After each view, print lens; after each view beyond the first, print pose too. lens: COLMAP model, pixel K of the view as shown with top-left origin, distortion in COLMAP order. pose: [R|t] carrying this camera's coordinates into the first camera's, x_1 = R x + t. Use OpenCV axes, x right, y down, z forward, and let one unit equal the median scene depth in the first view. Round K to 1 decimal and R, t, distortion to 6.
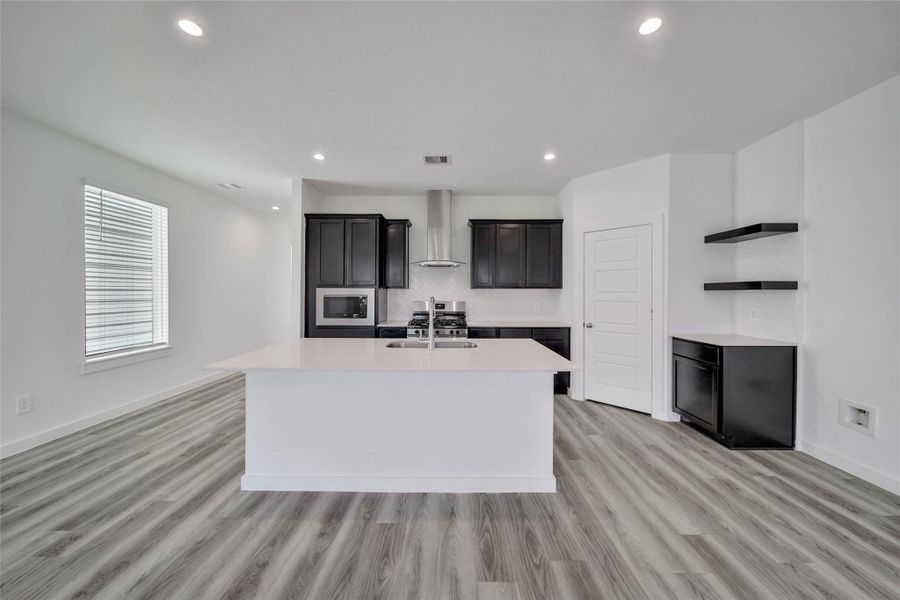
lens RADIAL K [[316.2, 0, 450.0], [0, 316.2, 294.8], [0, 0, 1]] dist [-0.000344, -0.001060]
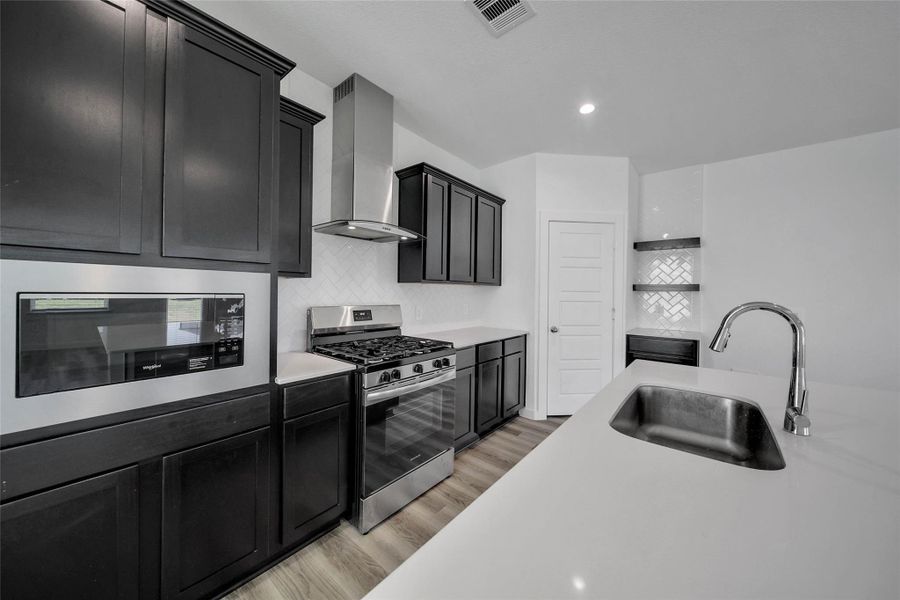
lens RADIAL K [[316.2, 0, 453.6], [0, 316.2, 296.3], [0, 0, 1]] dist [-0.000344, -0.001060]
pose [[0.621949, -0.004158, 0.783046, -0.437455], [-0.008185, 0.999897, 0.011811, -0.001381], [-0.783015, -0.013755, 0.621851, 0.731218]]
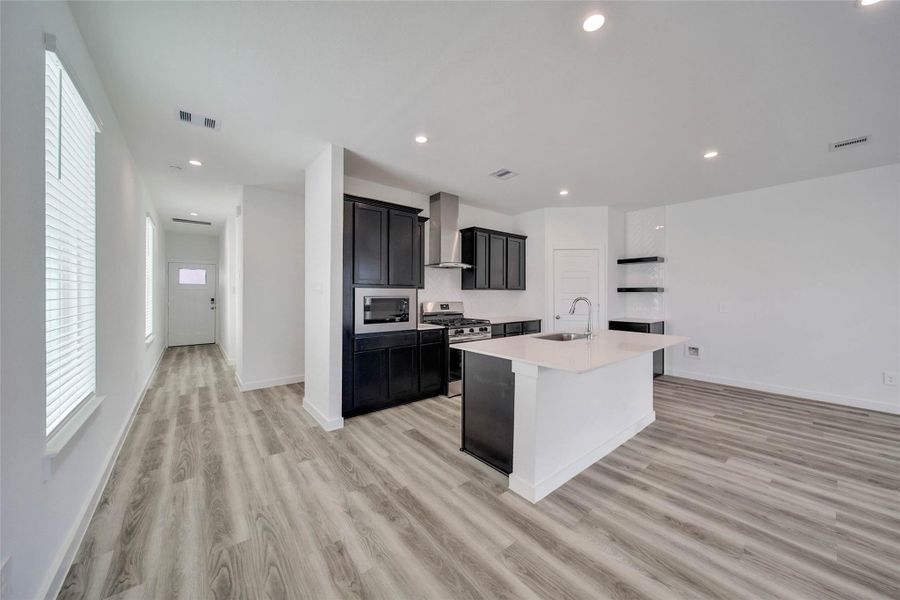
lens RADIAL K [[316.2, 0, 449.9], [0, 316.2, 295.5], [0, 0, 1]] dist [-0.000344, -0.001060]
pose [[0.768723, -0.005447, 0.639558, -0.866976], [0.004059, 0.999985, 0.003638, -0.004575], [-0.639569, -0.000201, 0.768734, 0.258950]]
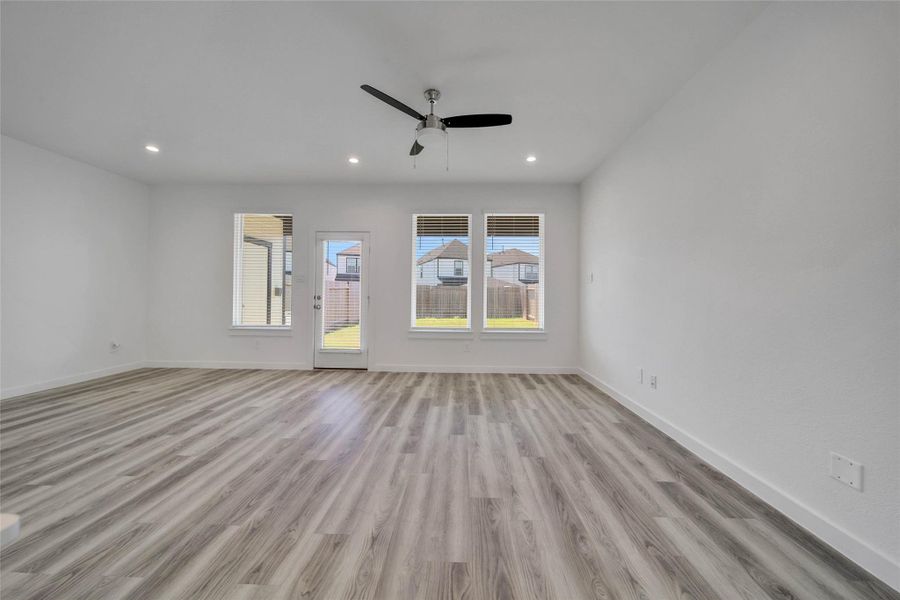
lens RADIAL K [[316.2, 0, 451.0], [0, 316.2, 294.6], [0, 0, 1]] dist [-0.000344, -0.001060]
pose [[-0.999682, -0.010432, 0.022968, -0.520532], [-0.010501, 0.999941, -0.002890, 0.051762], [-0.022937, -0.003131, -0.999732, 0.592415]]
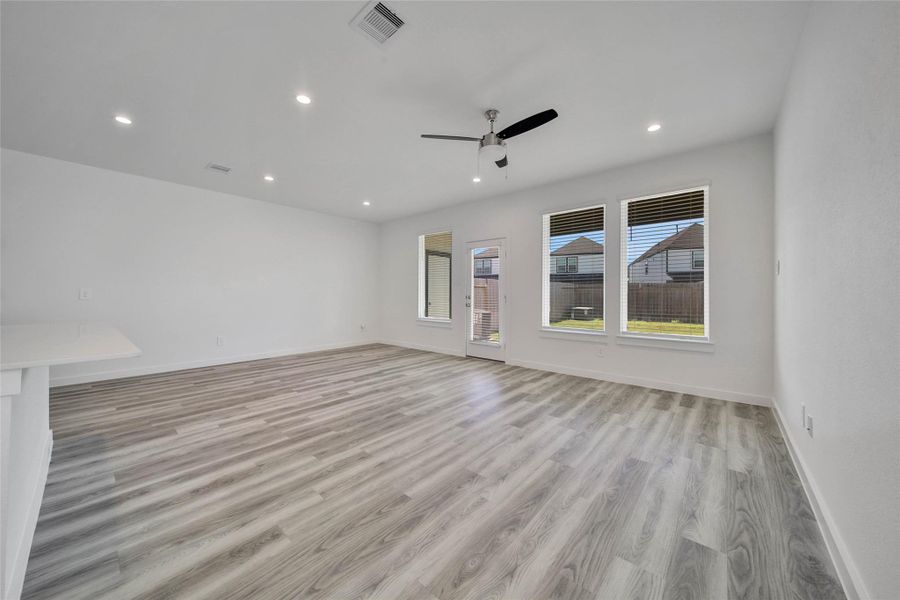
lens RADIAL K [[316.2, 0, 451.3], [0, 316.2, 293.9], [0, 0, 1]] dist [-0.000344, -0.001060]
pose [[-0.763977, -0.001610, 0.645241, -0.896195], [-0.002252, 0.999997, -0.000171, 0.050236], [-0.645239, -0.001583, -0.763979, 0.552923]]
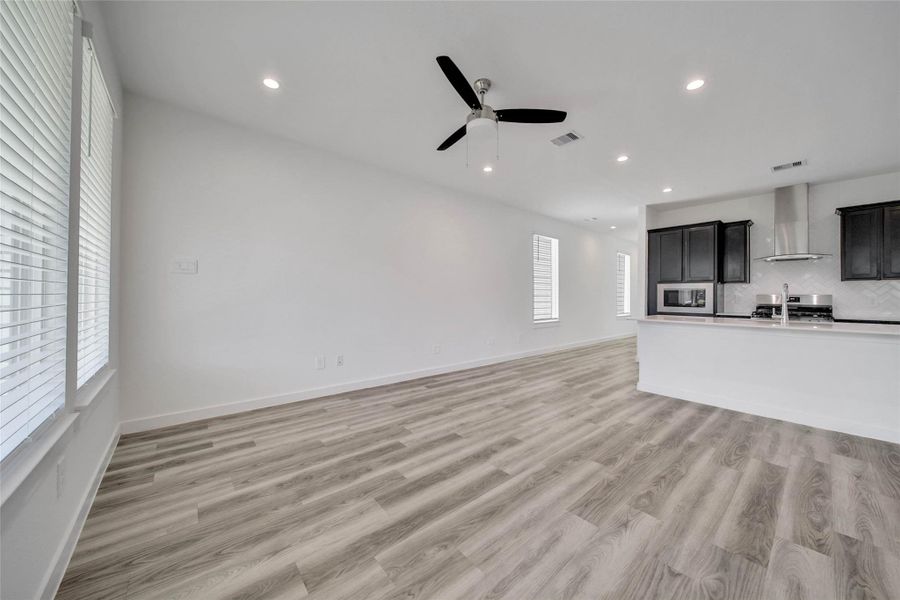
lens RADIAL K [[316.2, 0, 450.6], [0, 316.2, 292.9], [0, 0, 1]] dist [-0.000344, -0.001060]
pose [[0.656865, -0.007339, -0.753972, 0.012797], [-0.008945, 0.999806, -0.017526, 0.055325], [0.753955, 0.018256, 0.656672, -0.622430]]
